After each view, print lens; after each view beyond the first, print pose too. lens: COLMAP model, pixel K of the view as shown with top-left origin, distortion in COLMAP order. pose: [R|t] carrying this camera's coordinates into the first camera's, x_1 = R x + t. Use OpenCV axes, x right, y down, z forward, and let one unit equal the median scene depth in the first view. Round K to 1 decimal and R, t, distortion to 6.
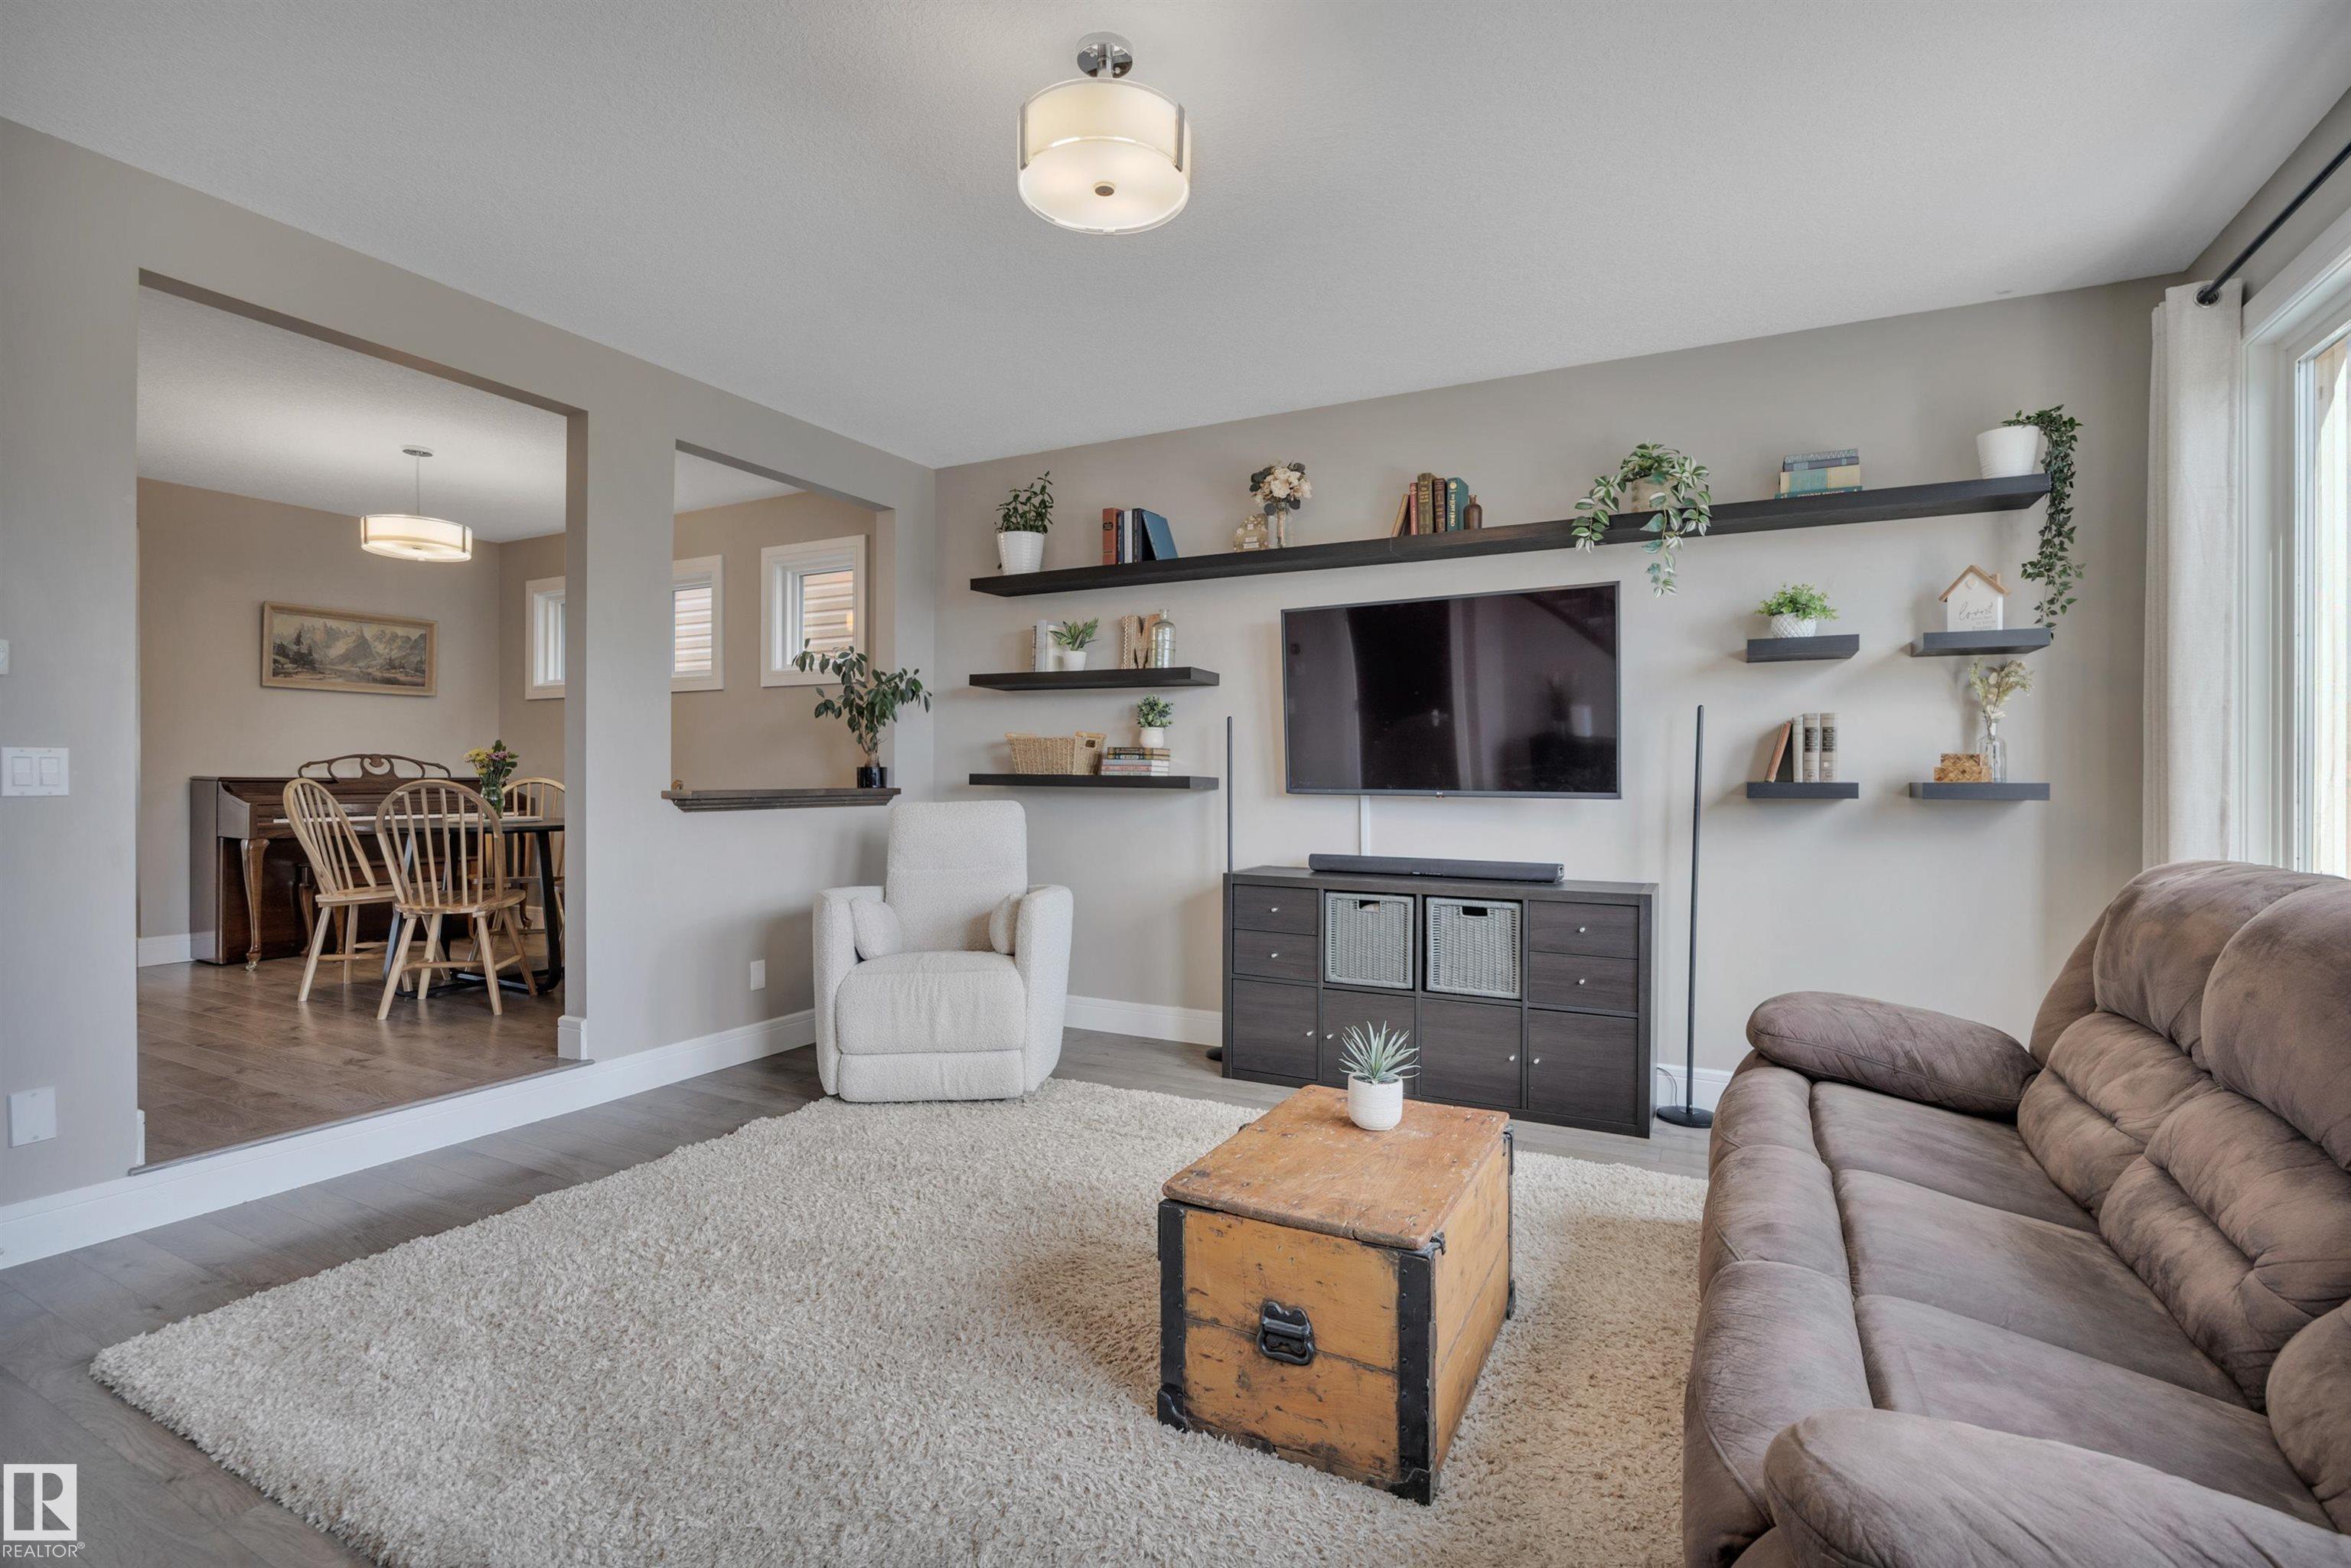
lens RADIAL K [[1065.7, 0, 1169.7], [0, 1065.7, 786.3], [0, 0, 1]] dist [-0.005895, -0.000674]
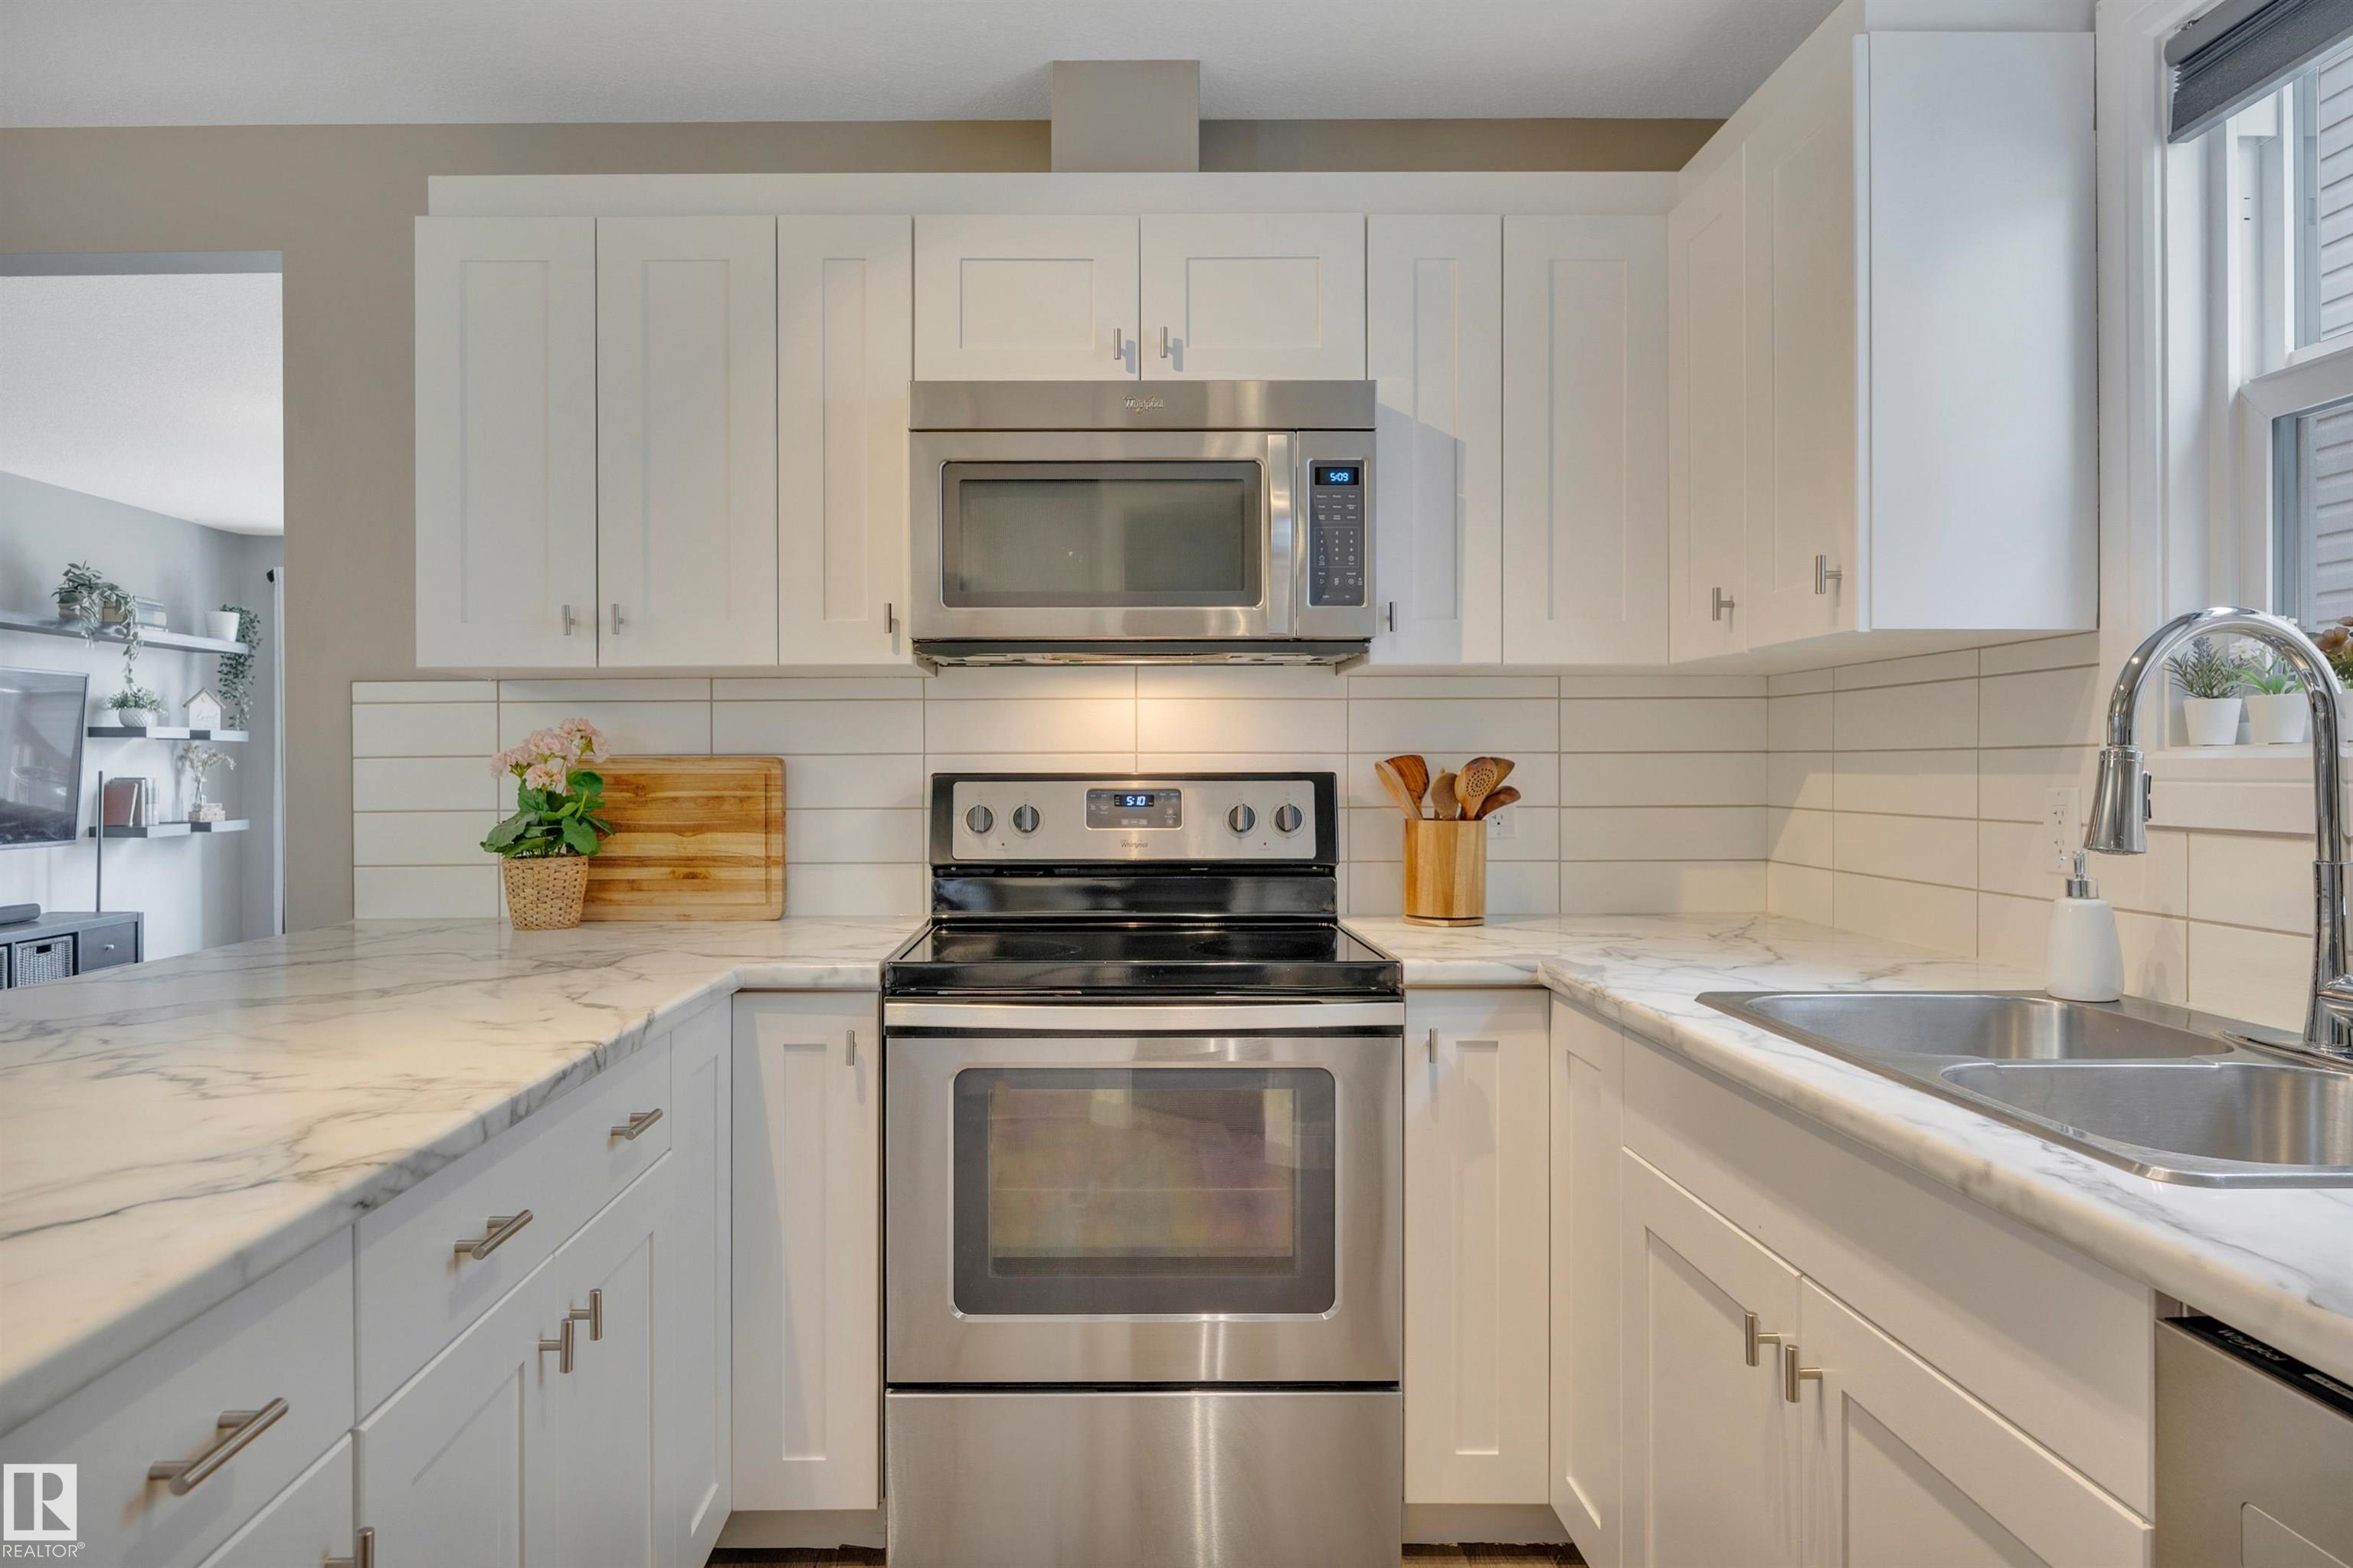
lens RADIAL K [[1425.2, 0, 1112.3], [0, 1425.2, 768.3], [0, 0, 1]] dist [-0.005099, -0.003619]
pose [[-0.470738, -0.007690, 0.882240, -1.382831], [0.004124, 0.999932, 0.010916, -0.077625], [-0.882264, 0.008777, -0.470674, 0.597022]]
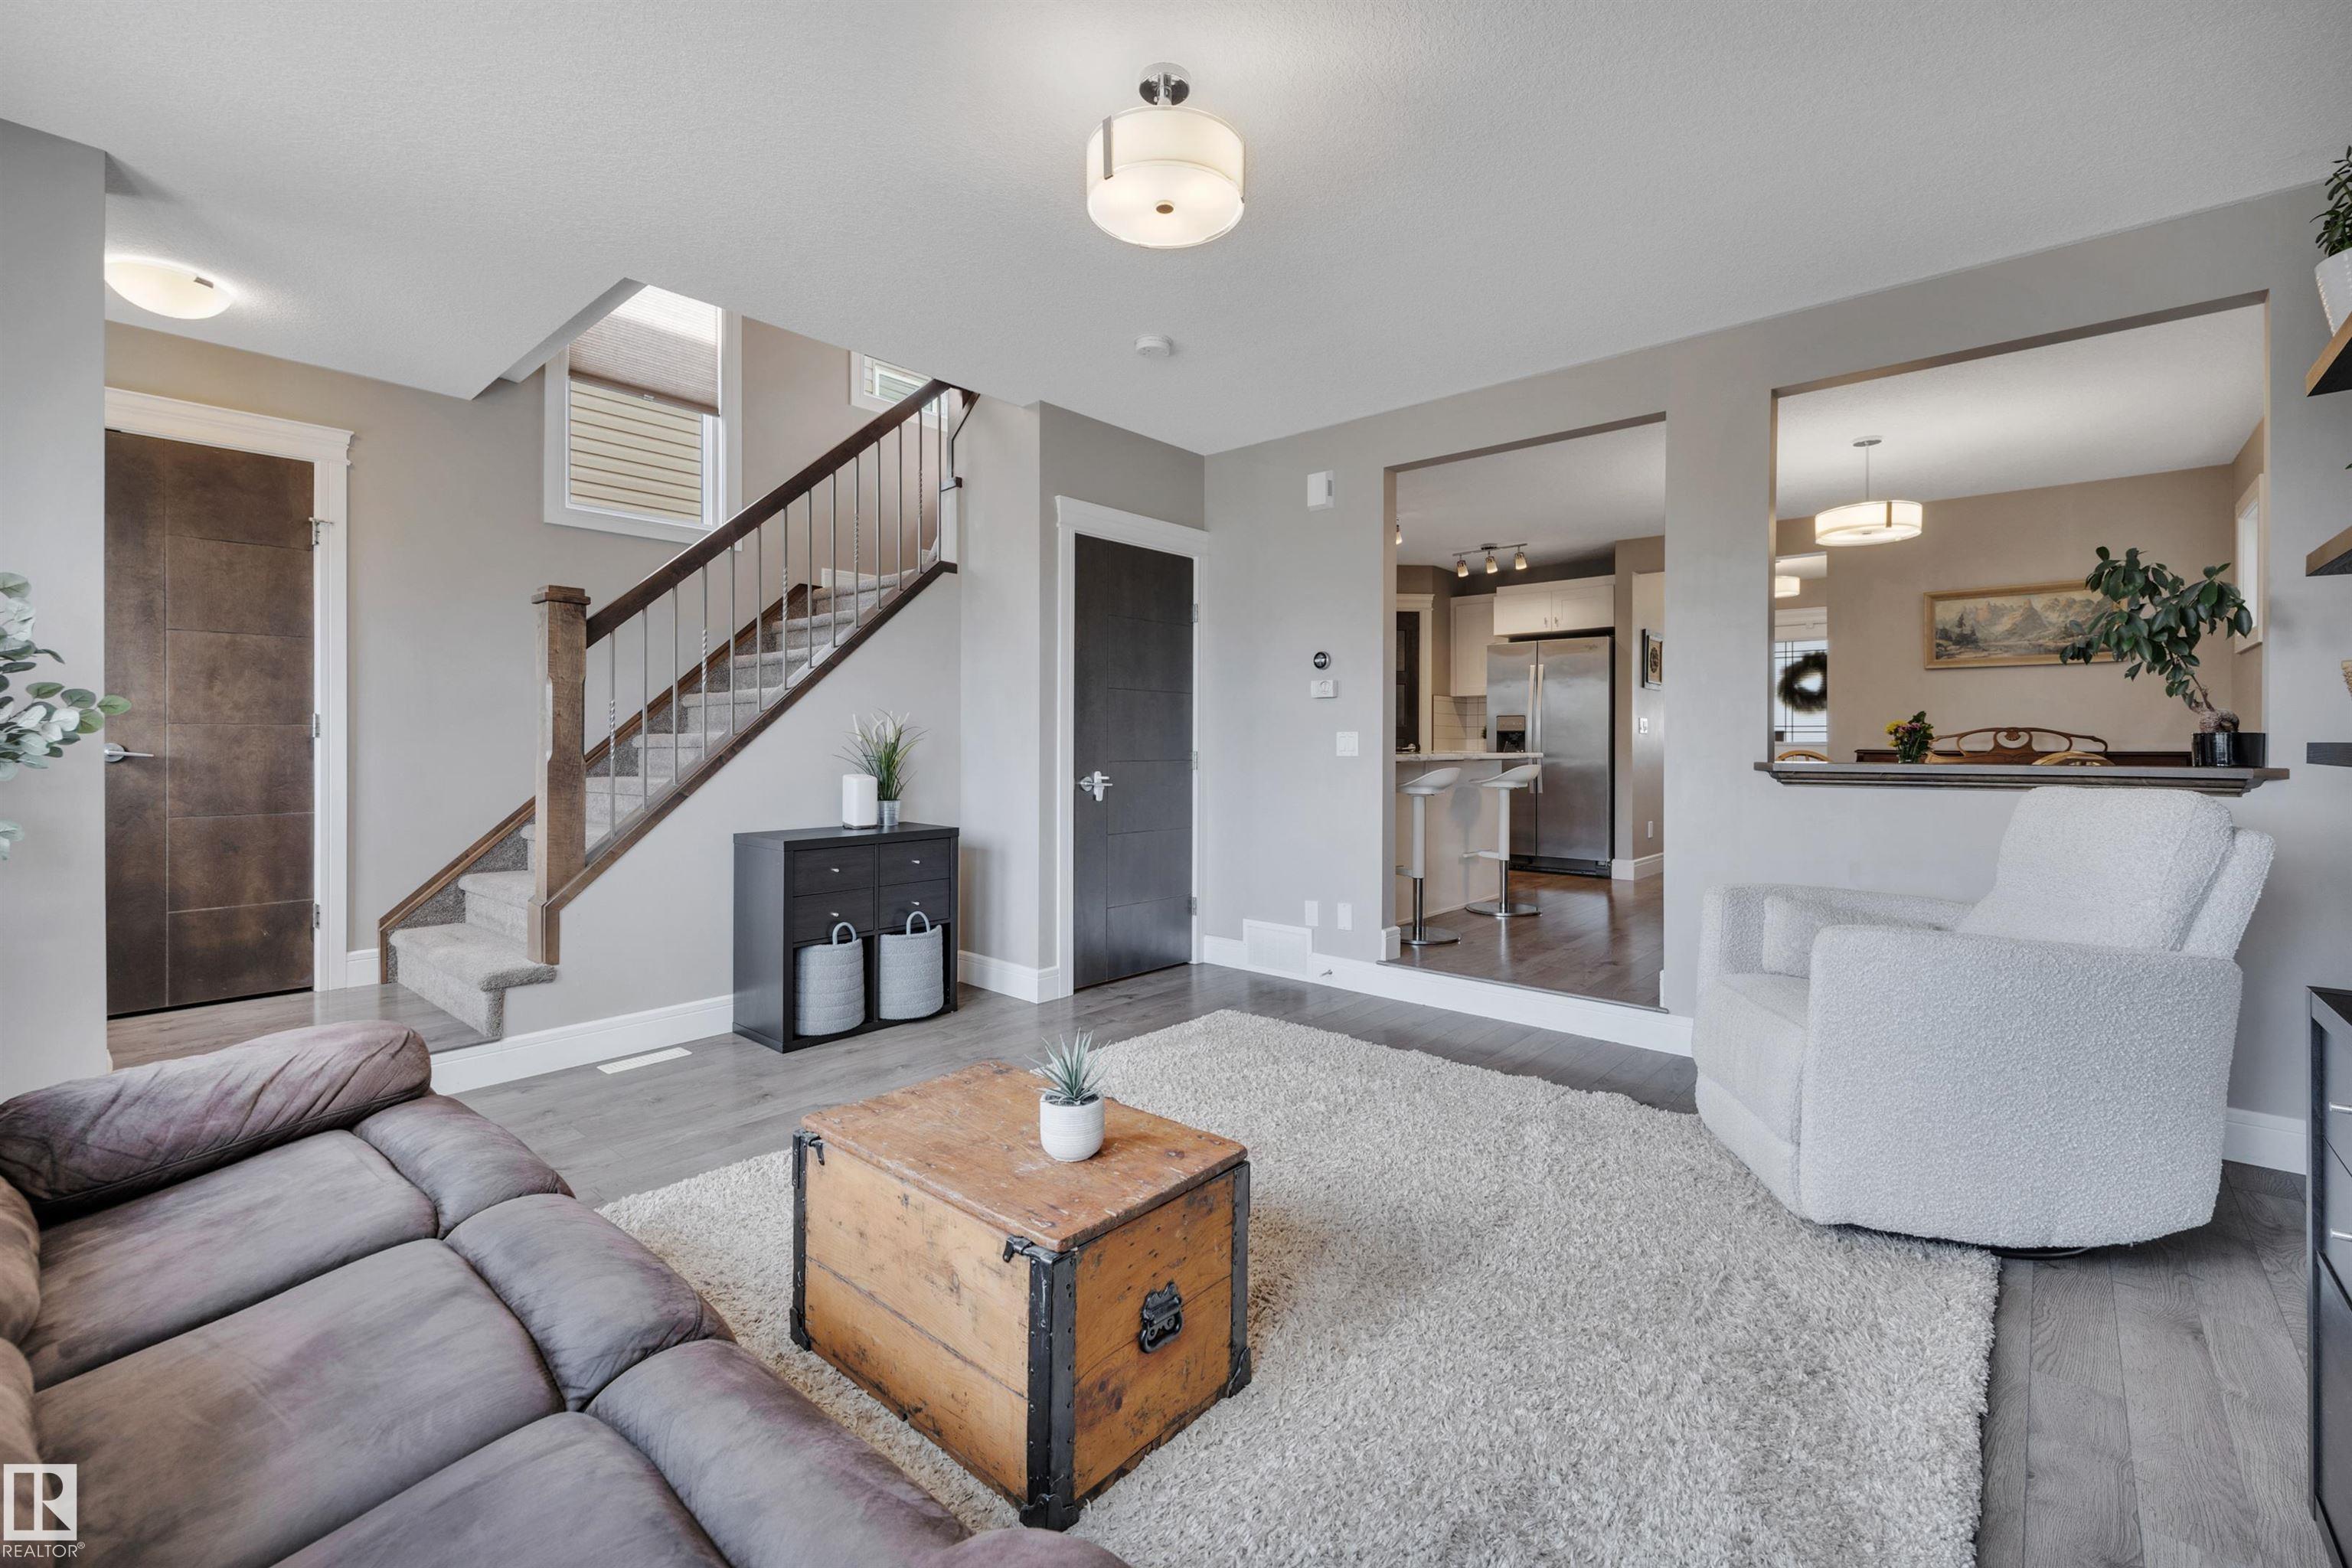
lens RADIAL K [[996.1, 0, 1171.7], [0, 996.1, 750.7], [0, 0, 1]] dist [-0.002450, -0.000336]
pose [[-0.215100, 0.002415, -0.976589, 0.477943], [-0.014333, 0.999881, 0.005629, -0.003283], [0.976487, 0.015208, -0.215040, 0.627305]]
